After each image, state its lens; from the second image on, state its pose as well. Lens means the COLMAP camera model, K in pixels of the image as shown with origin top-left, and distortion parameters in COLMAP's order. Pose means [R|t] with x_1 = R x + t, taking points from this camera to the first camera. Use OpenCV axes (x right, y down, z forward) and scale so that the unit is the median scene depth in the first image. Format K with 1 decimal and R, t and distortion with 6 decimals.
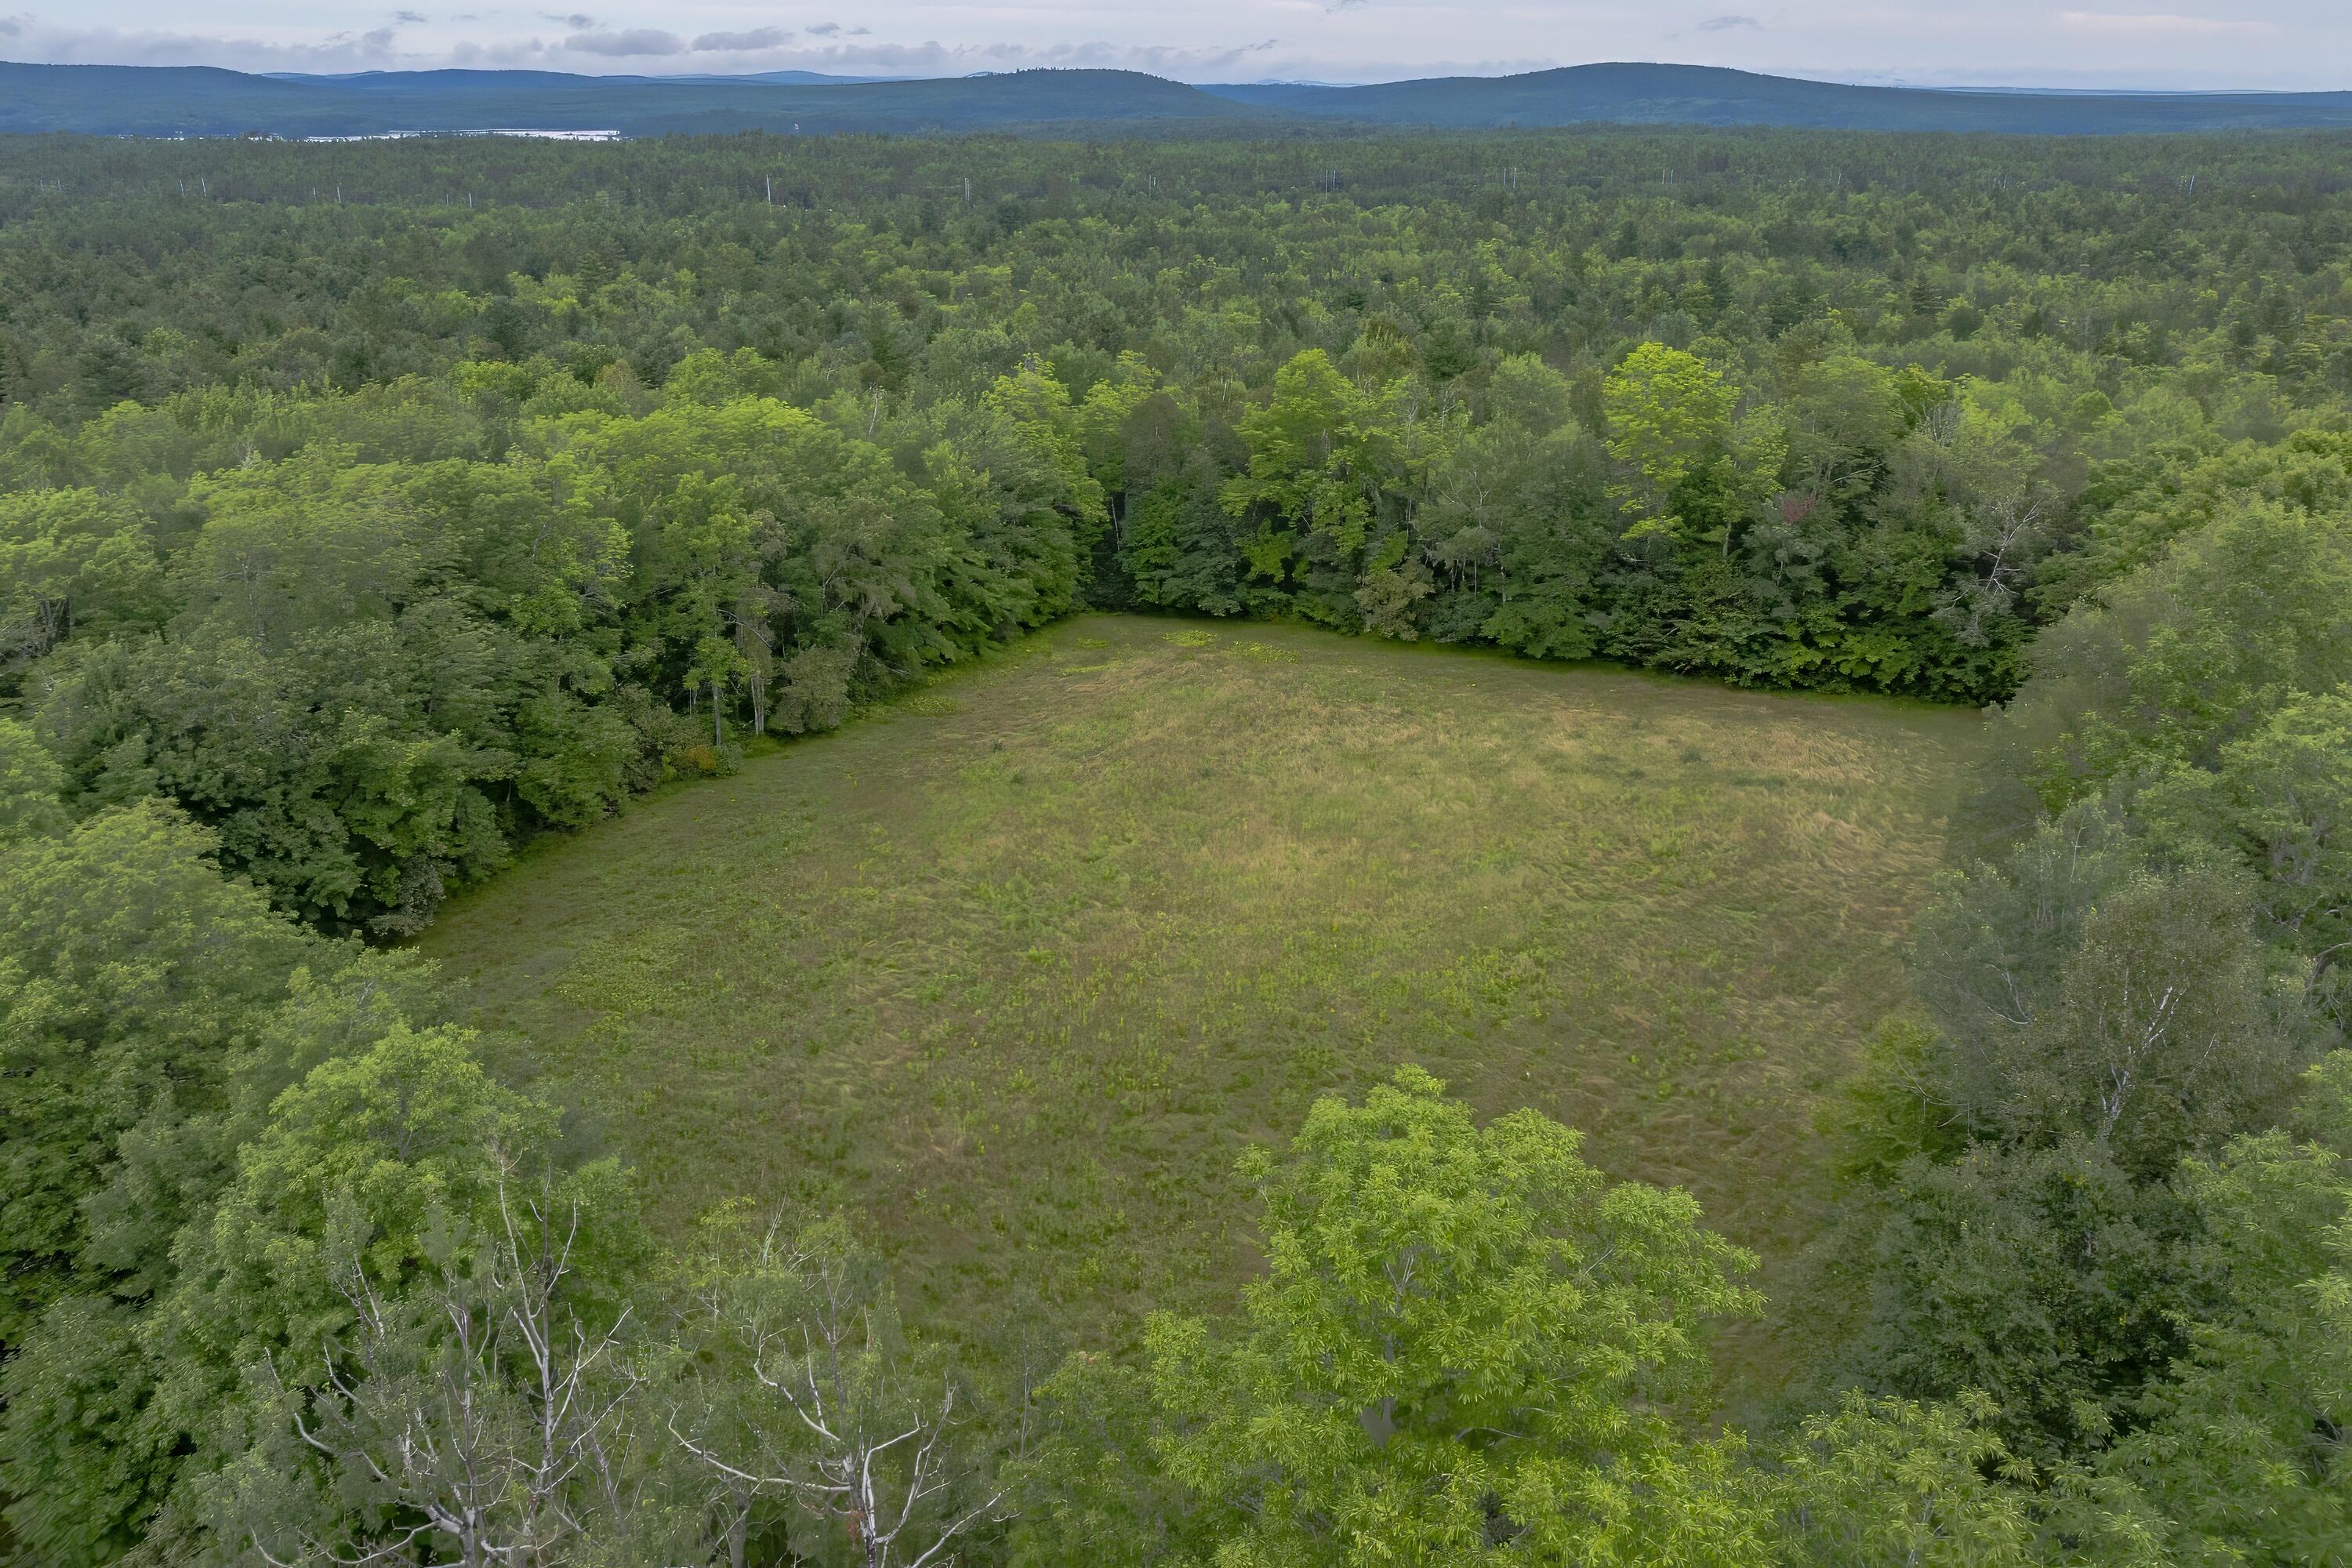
lens RADIAL K [[1622.6, 0, 1175.6], [0, 1622.6, 730.6], [0, 0, 1]] dist [-0.035506, 0.017678]
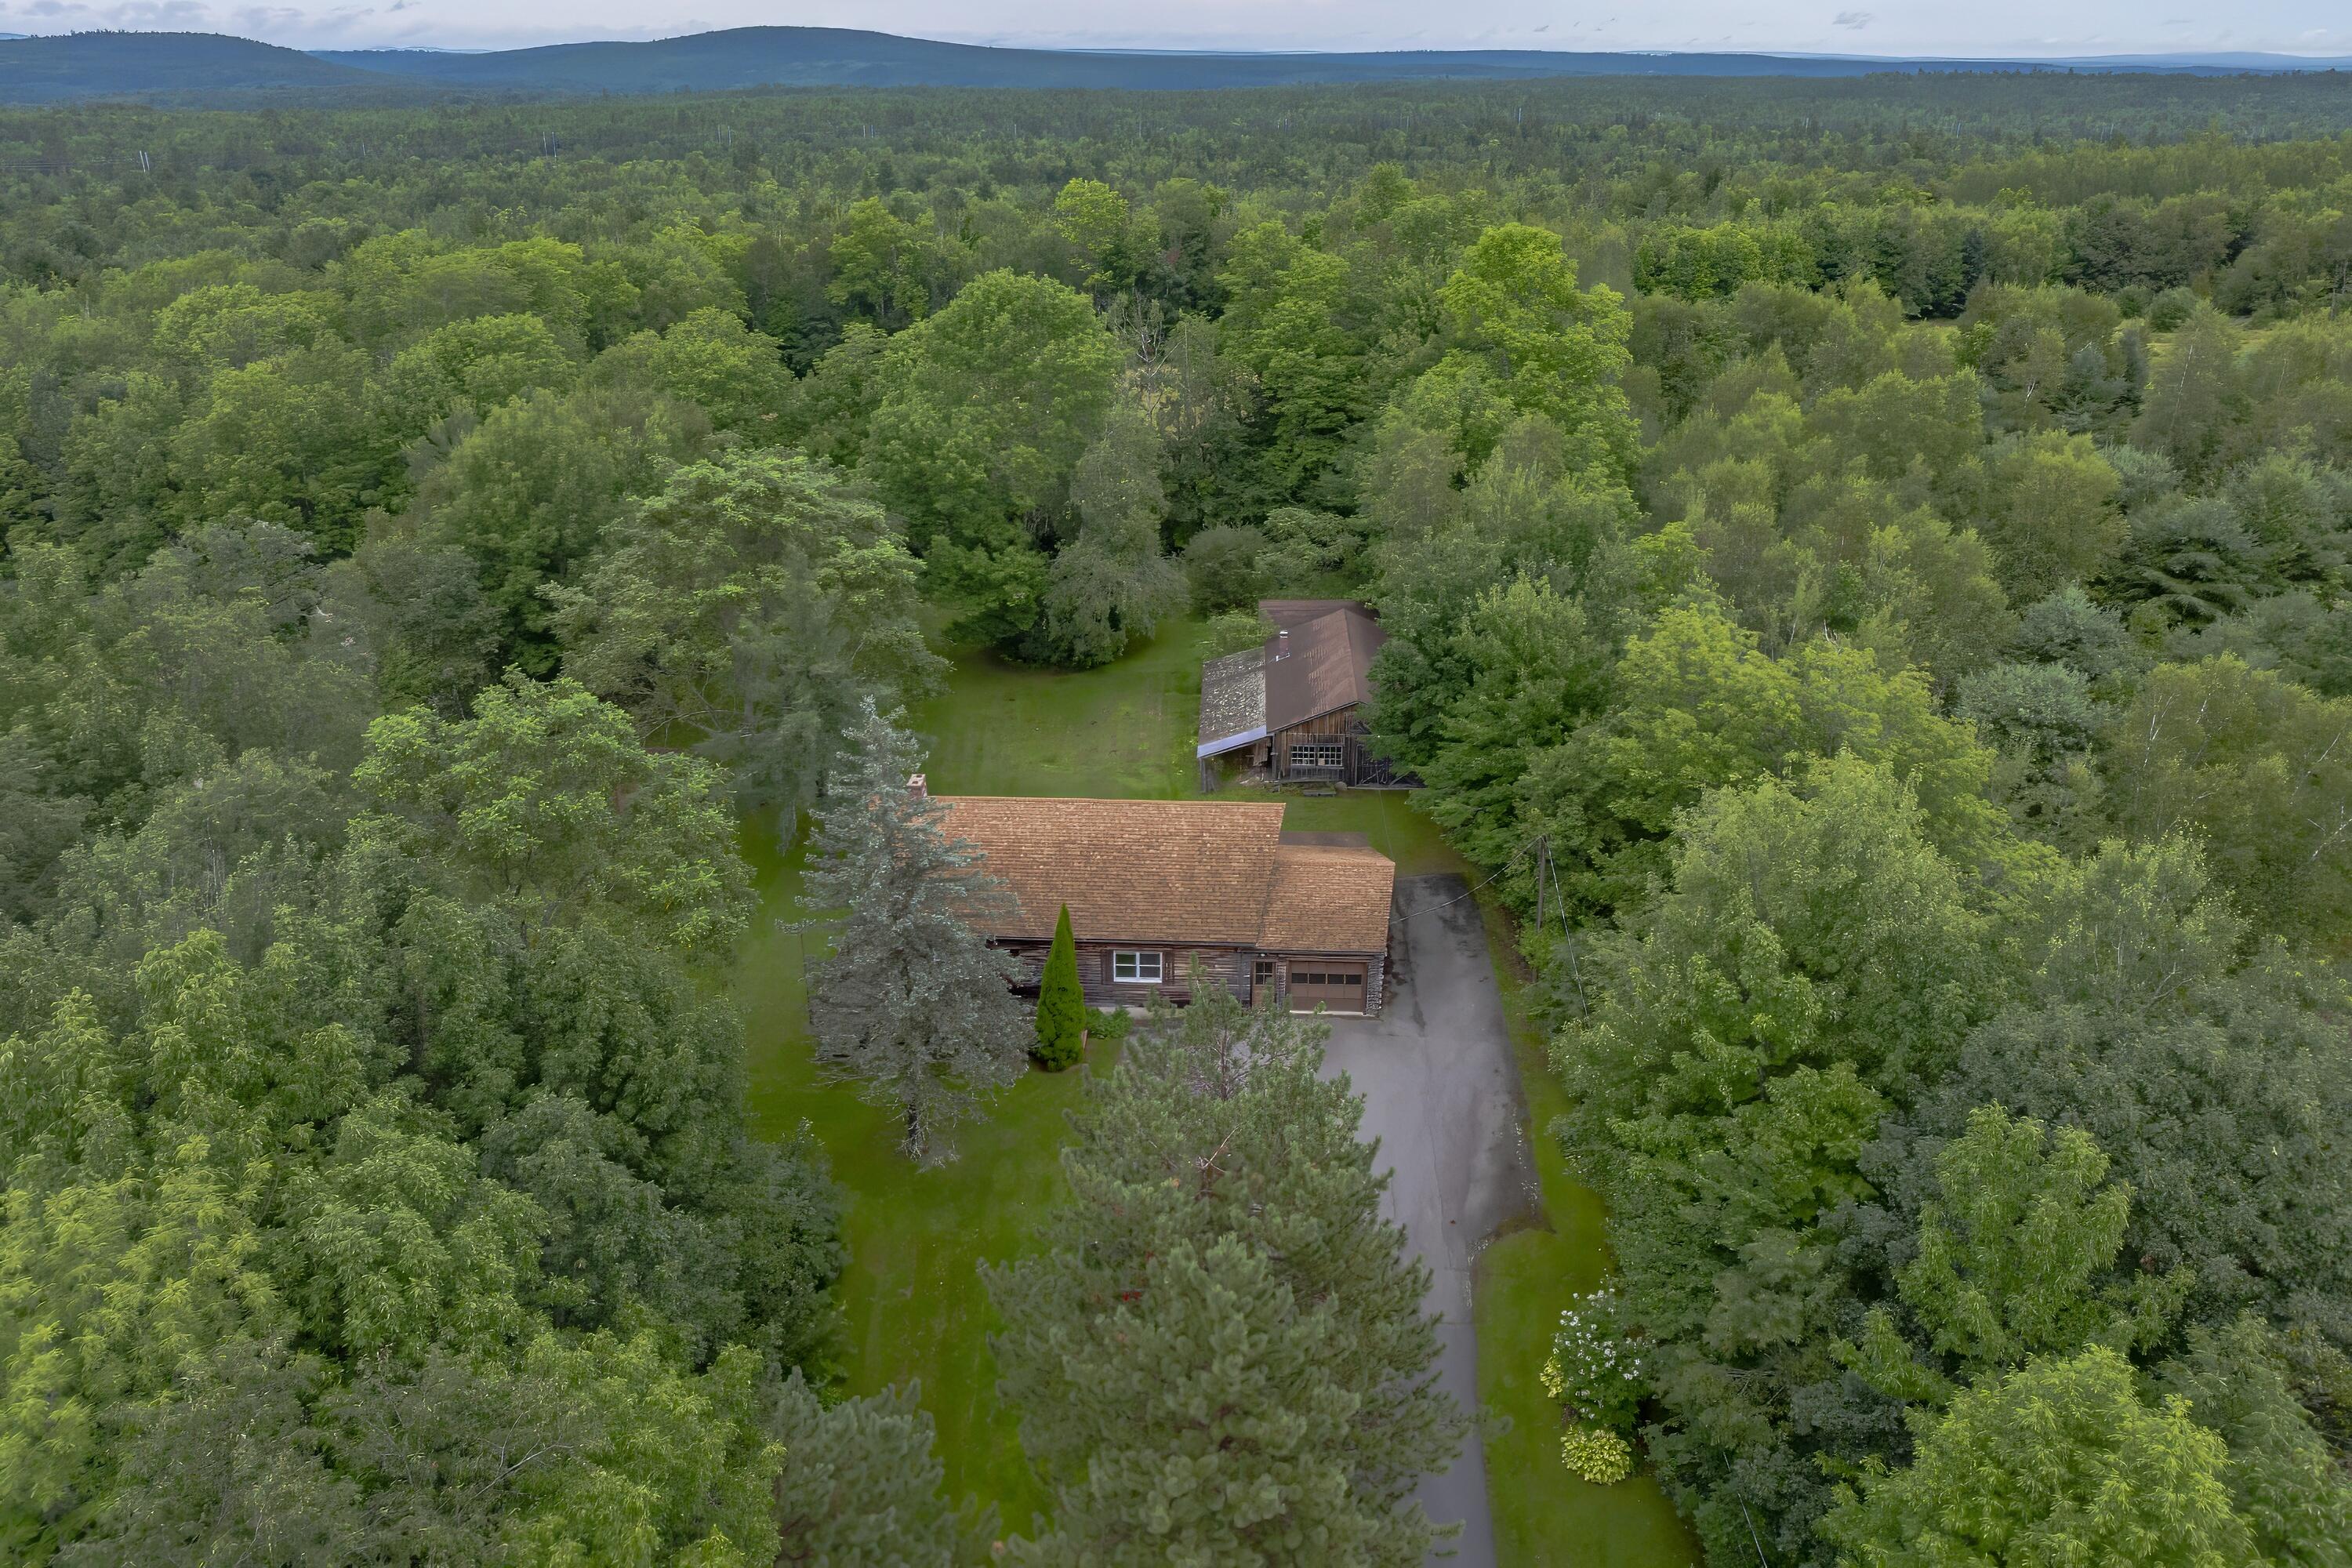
lens RADIAL K [[1622.6, 0, 1161.2], [0, 1622.6, 784.0], [0, 0, 1]] dist [-0.035506, 0.017678]
pose [[0.889530, -0.184834, 0.417819, -0.096619], [0.164957, 0.982755, 0.083559, 0.055932], [-0.426058, -0.005406, 0.904680, -0.130026]]
